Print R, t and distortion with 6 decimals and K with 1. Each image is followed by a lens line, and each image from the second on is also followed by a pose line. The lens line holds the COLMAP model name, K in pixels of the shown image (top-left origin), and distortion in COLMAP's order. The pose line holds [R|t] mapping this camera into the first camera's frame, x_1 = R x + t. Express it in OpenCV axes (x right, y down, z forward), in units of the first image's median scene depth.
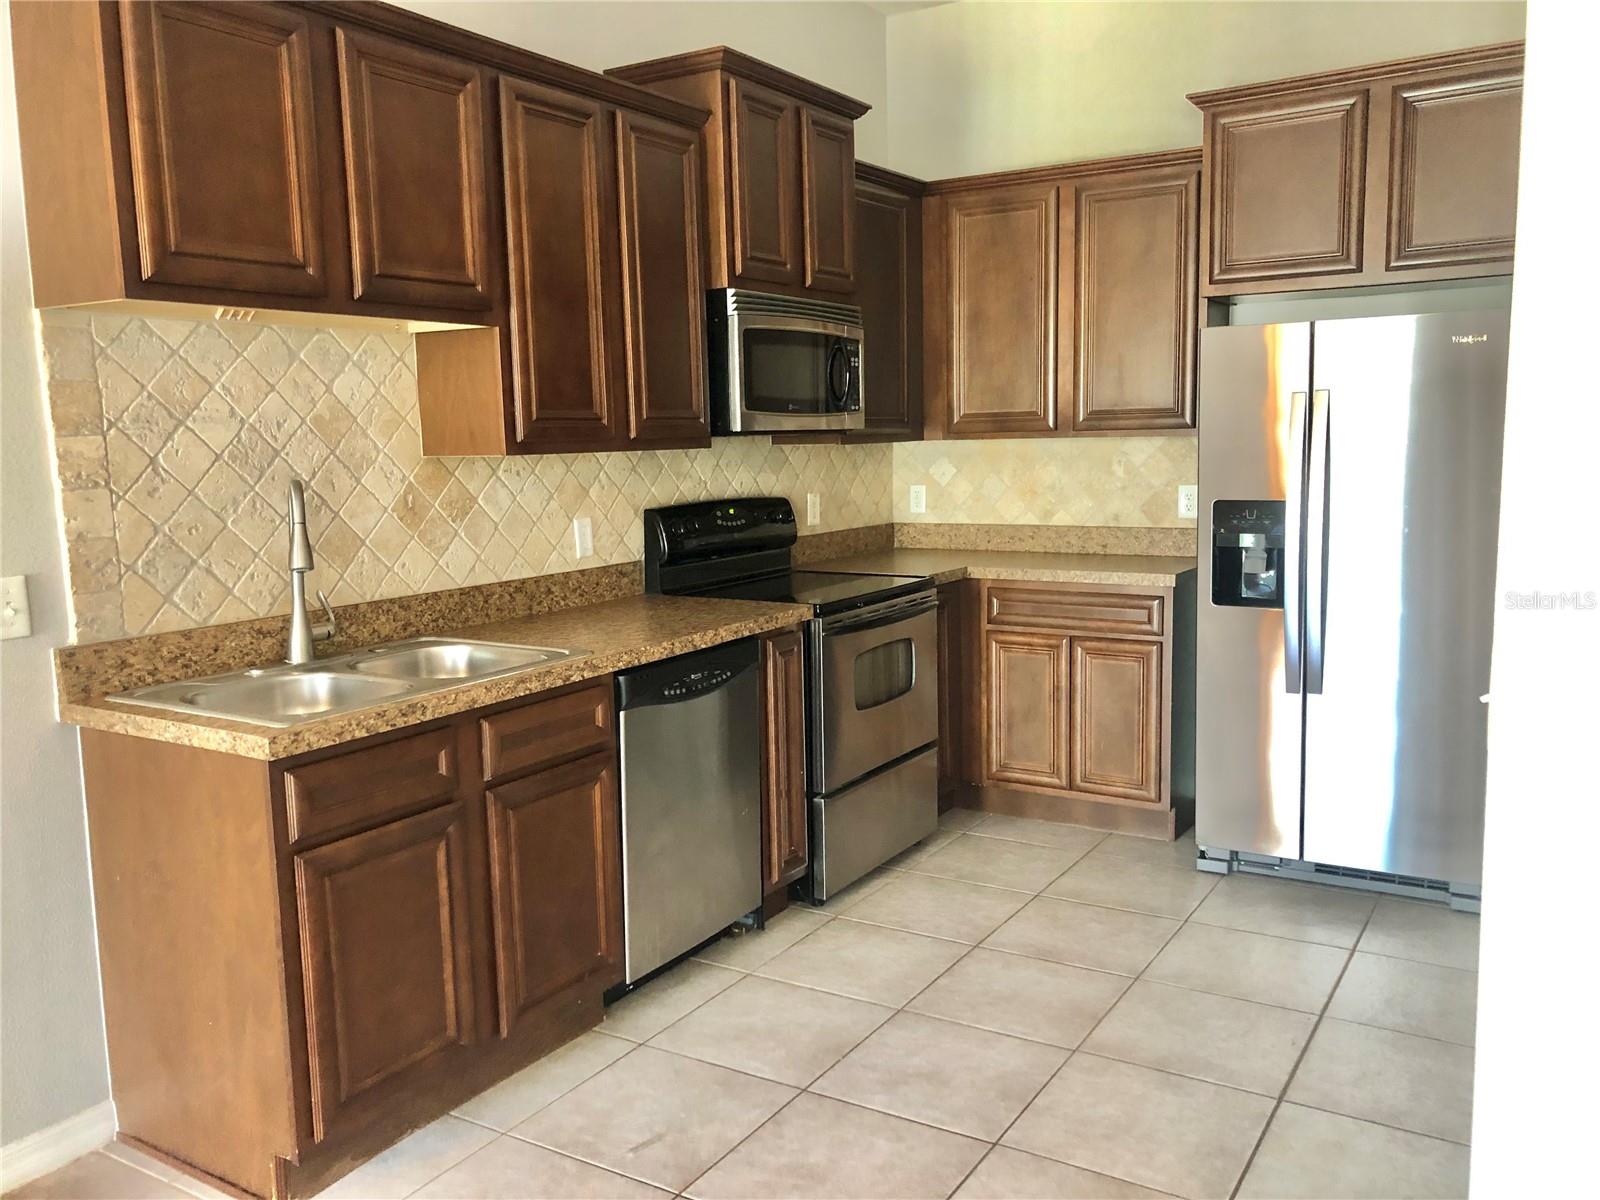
lens RADIAL K [[1297.7, 0, 826.2], [0, 1297.7, 599.1], [0, 0, 1]] dist [0.004637, 0.007758]
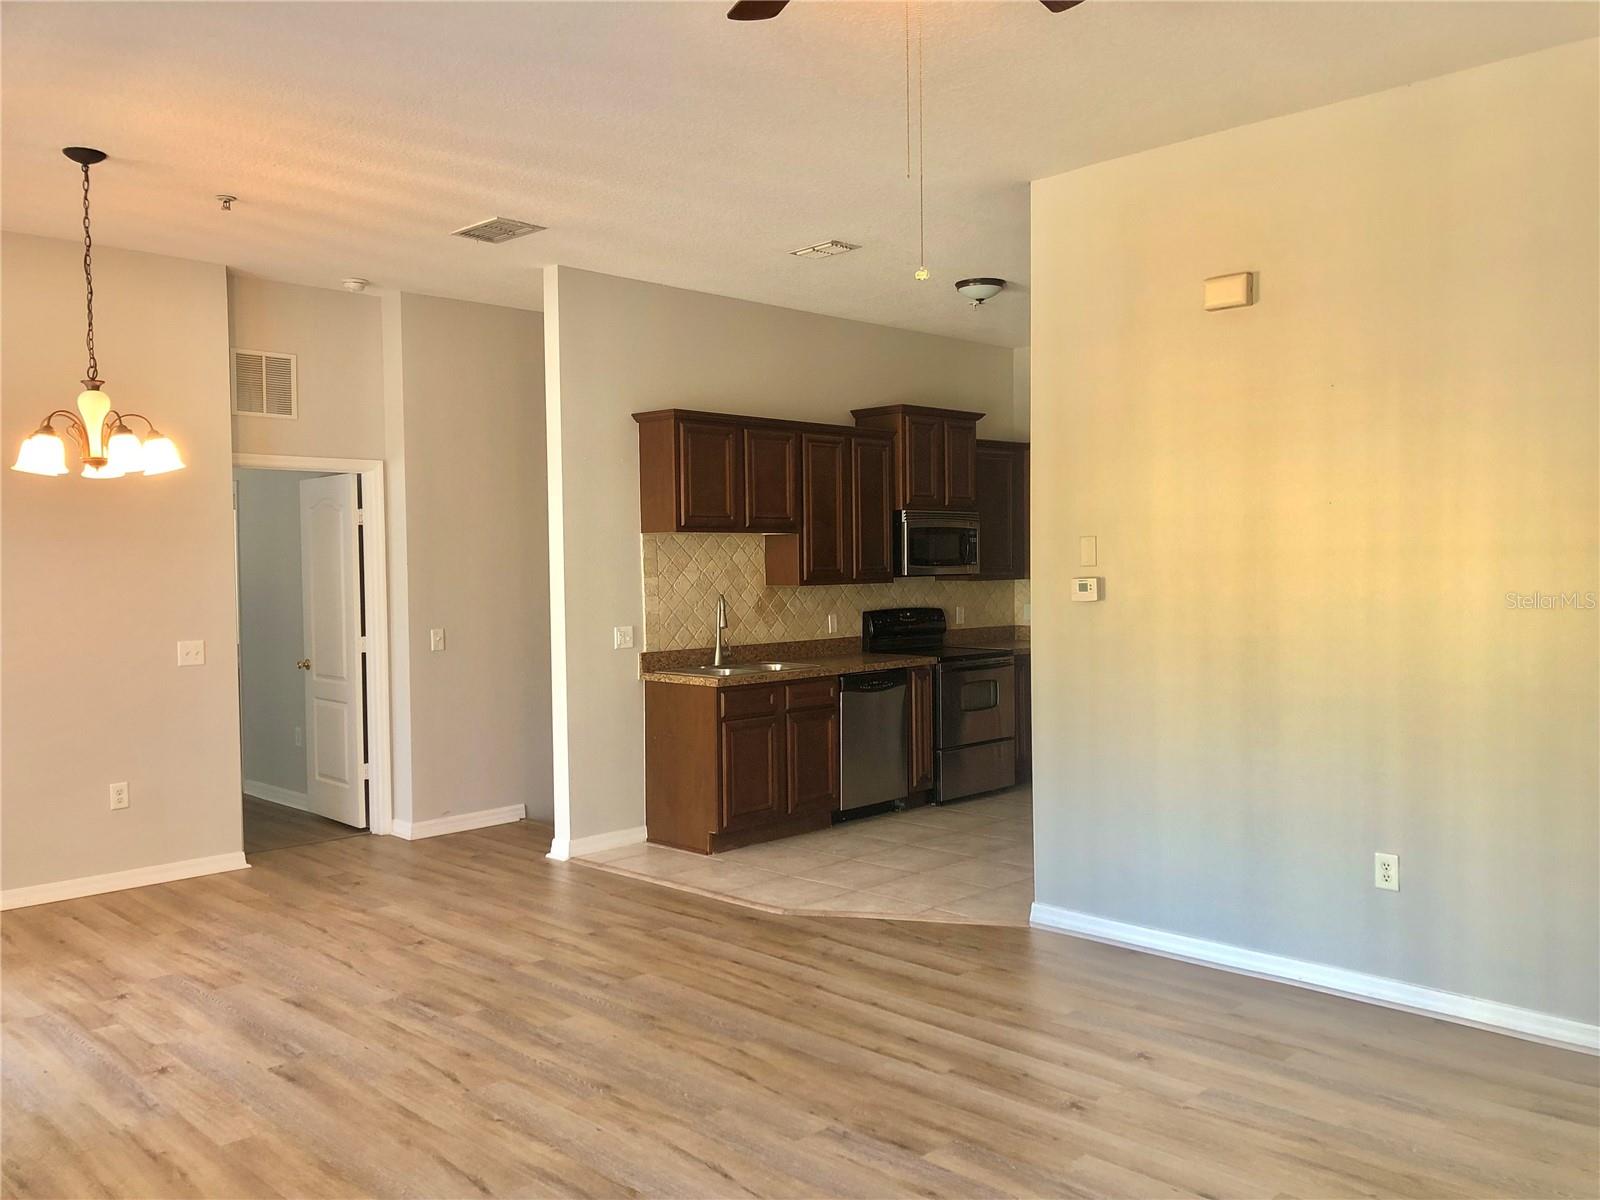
lens RADIAL K [[1313.7, 0, 828.2], [0, 1313.7, 604.8], [0, 0, 1]] dist [0.018406, 0.011543]
pose [[0.974971, 0.016668, -0.221709, 0.292695], [-0.037058, 0.995419, -0.088130, 0.115782], [0.219224, 0.094140, 0.971122, -1.140457]]
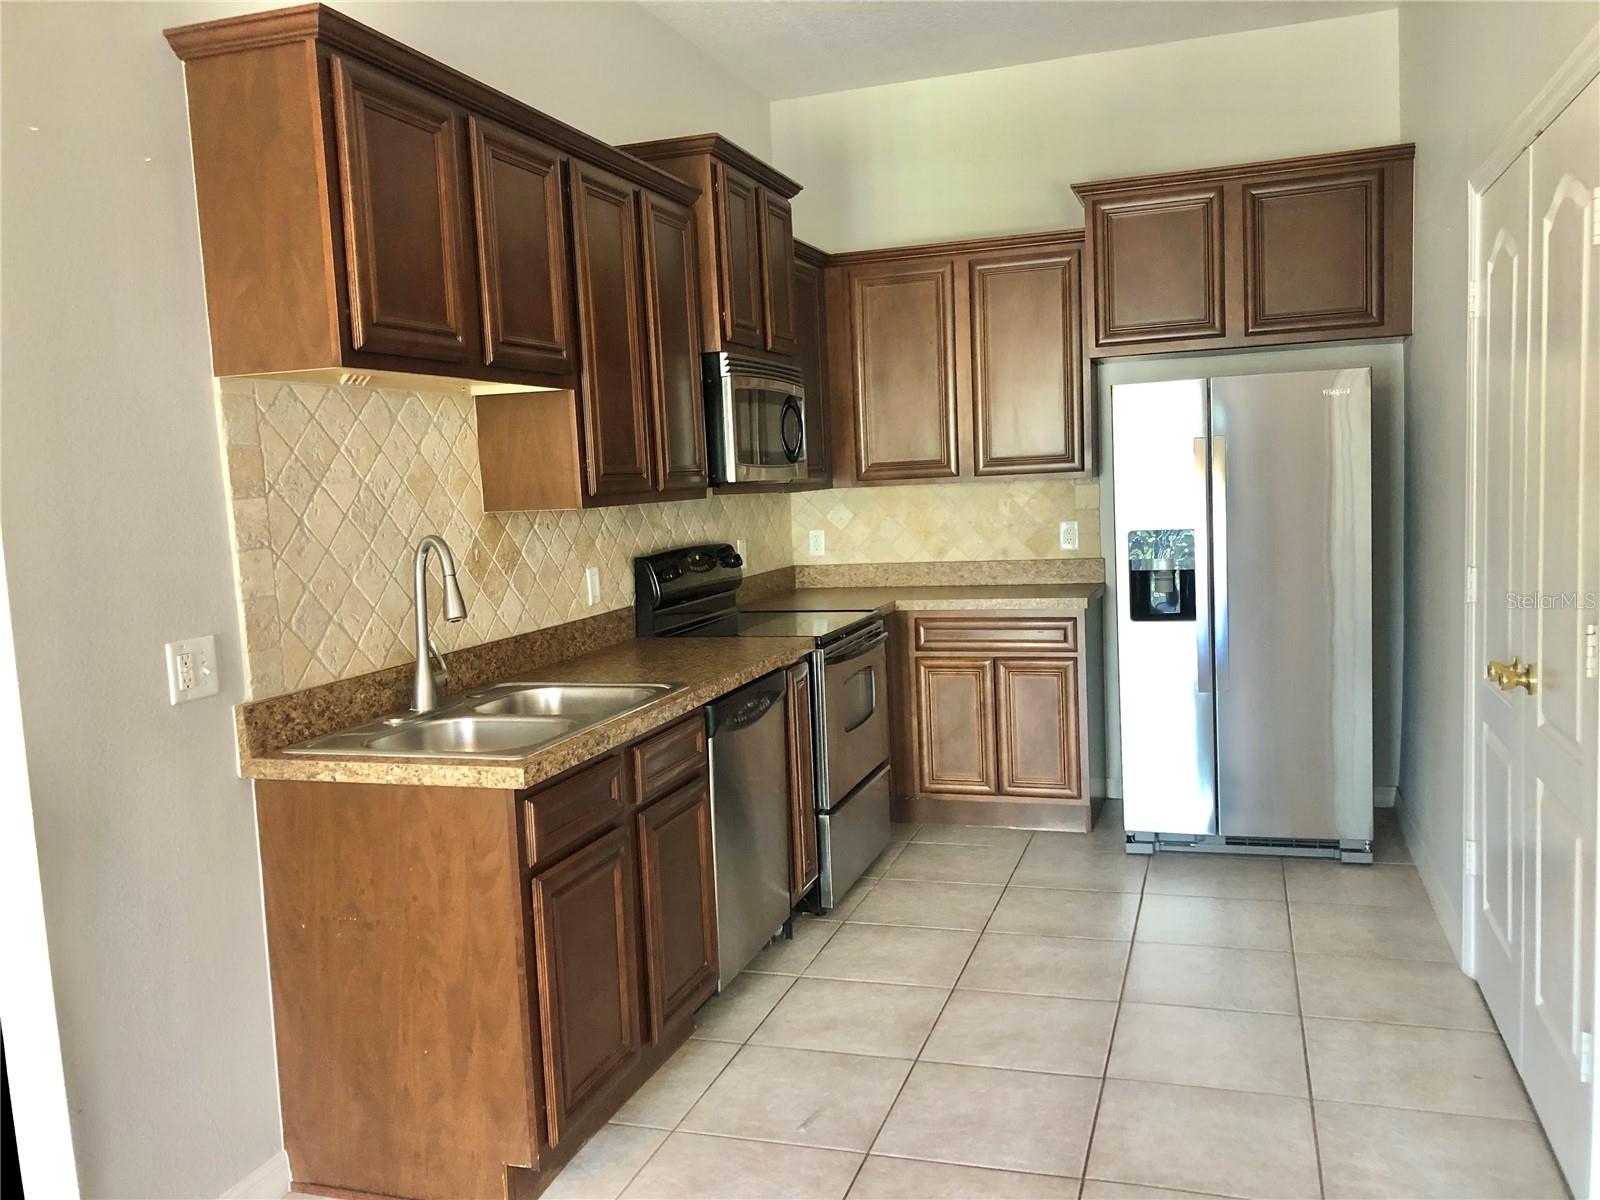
lens RADIAL K [[1298.1, 0, 808.4], [0, 1298.1, 603.3], [0, 0, 1]] dist [0.021760, -0.007496]
pose [[0.972479, -0.045900, 0.228423, -0.263392], [0.054517, 0.998014, -0.031556, 0.009959], [-0.226521, 0.043140, 0.973051, -0.070944]]
